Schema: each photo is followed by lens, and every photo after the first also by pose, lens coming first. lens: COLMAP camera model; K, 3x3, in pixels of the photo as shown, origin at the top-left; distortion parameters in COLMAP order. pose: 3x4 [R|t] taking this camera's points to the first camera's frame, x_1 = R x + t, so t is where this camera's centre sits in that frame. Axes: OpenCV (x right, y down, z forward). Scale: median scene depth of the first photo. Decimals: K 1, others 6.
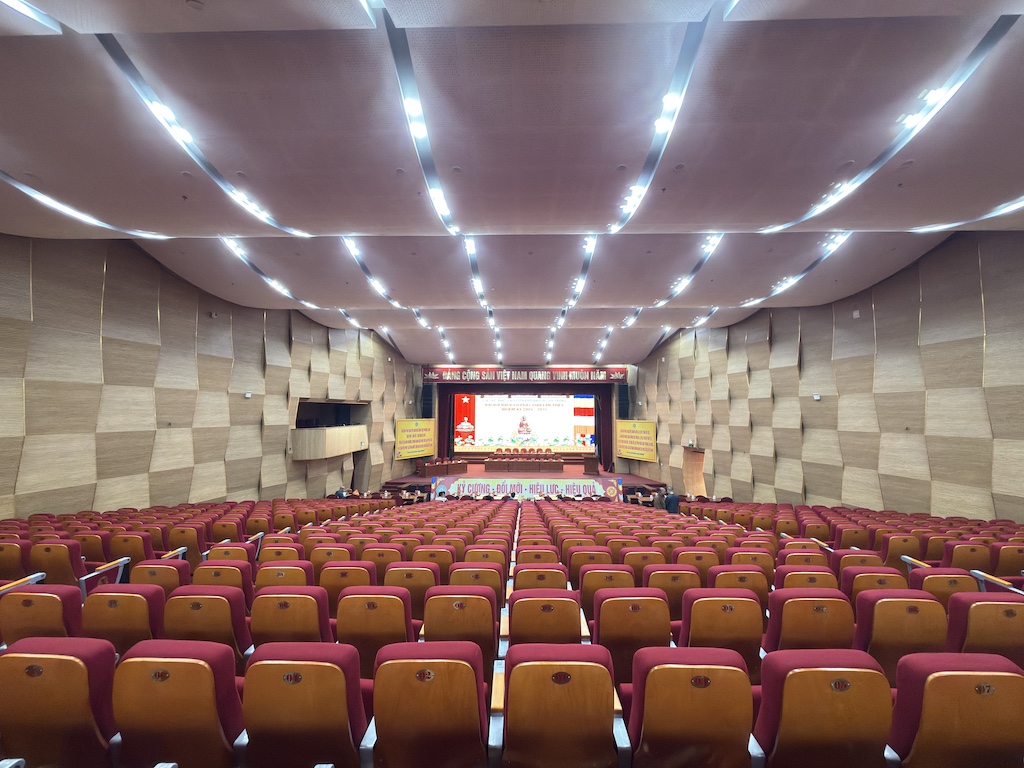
lens RADIAL K [[414.8, 0, 512.0], [0, 414.8, 384.0], [0, 0, 1]] dist [0.023697, 0.000008]
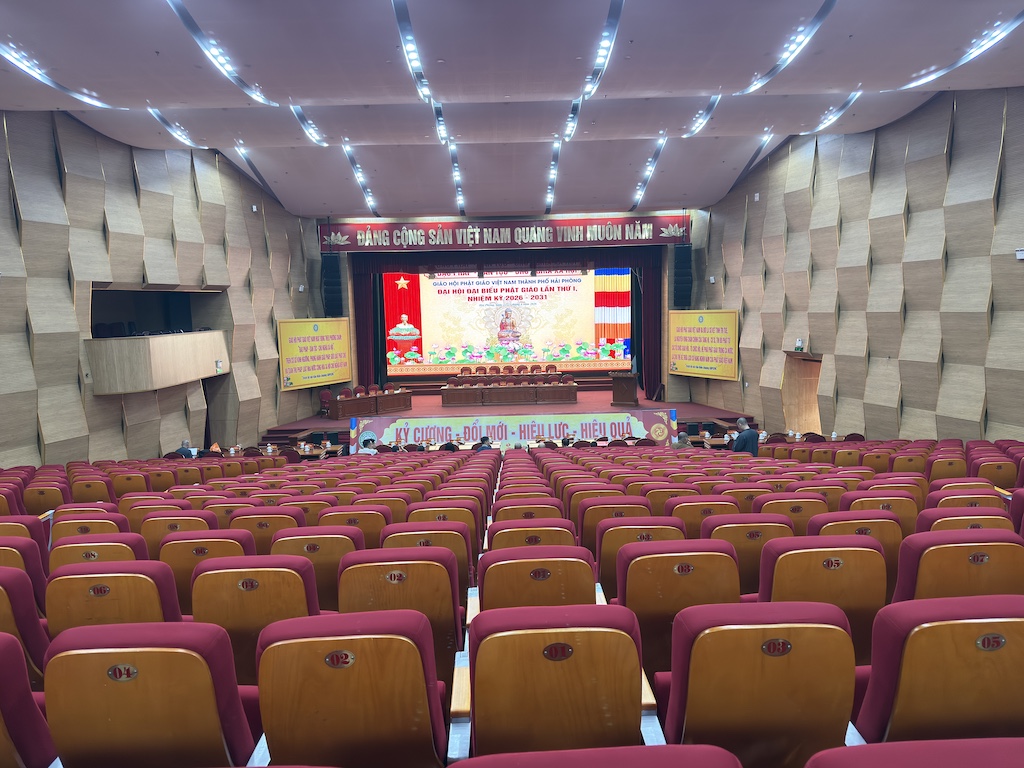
lens RADIAL K [[731.2, 0, 512.4], [0, 731.2, 382.4], [0, 0, 1]] dist [0.119407, -0.137639]
pose [[0.999002, -0.030880, 0.032258, 0.001095], [0.024803, 0.984394, 0.174222, 0.004522], [-0.037135, -0.173248, 0.984178, -0.001005]]
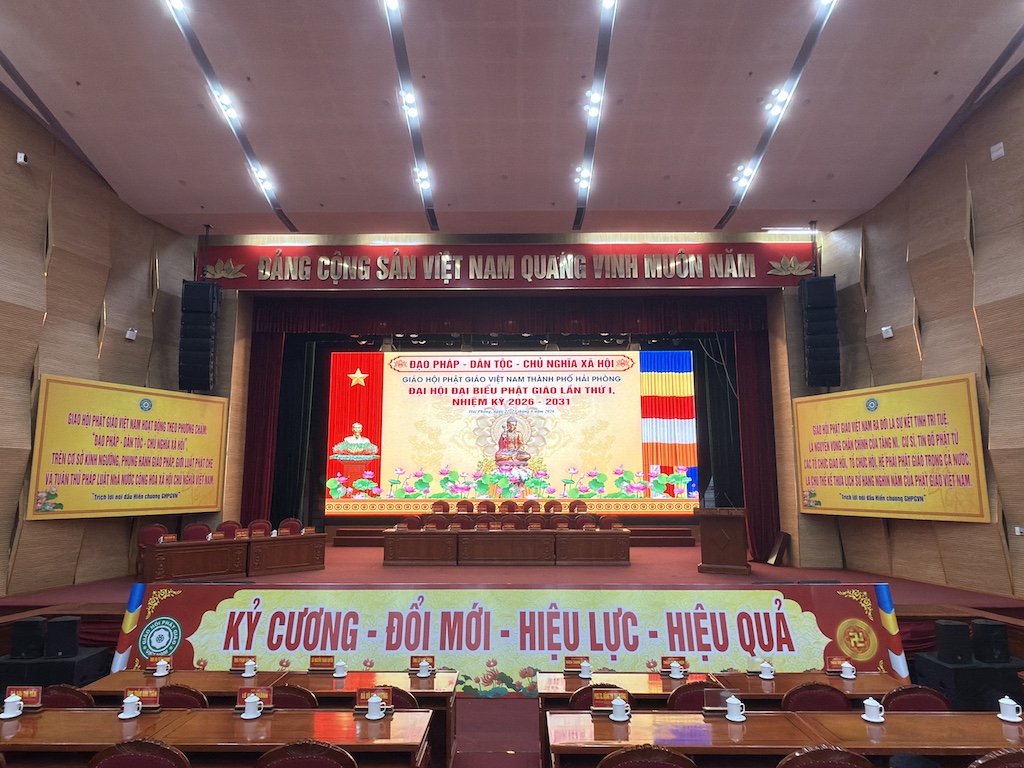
lens RADIAL K [[1000.0, 0, 495.1], [0, 1000.0, 277.2], [0, 0, 1]] dist [-0.007027, 0.001423]
pose [[0.999930, -0.002581, 0.011539, 0.024916], [0.003463, 0.997023, -0.077025, 0.106208], [-0.011306, 0.077059, 0.996962, 0.469337]]
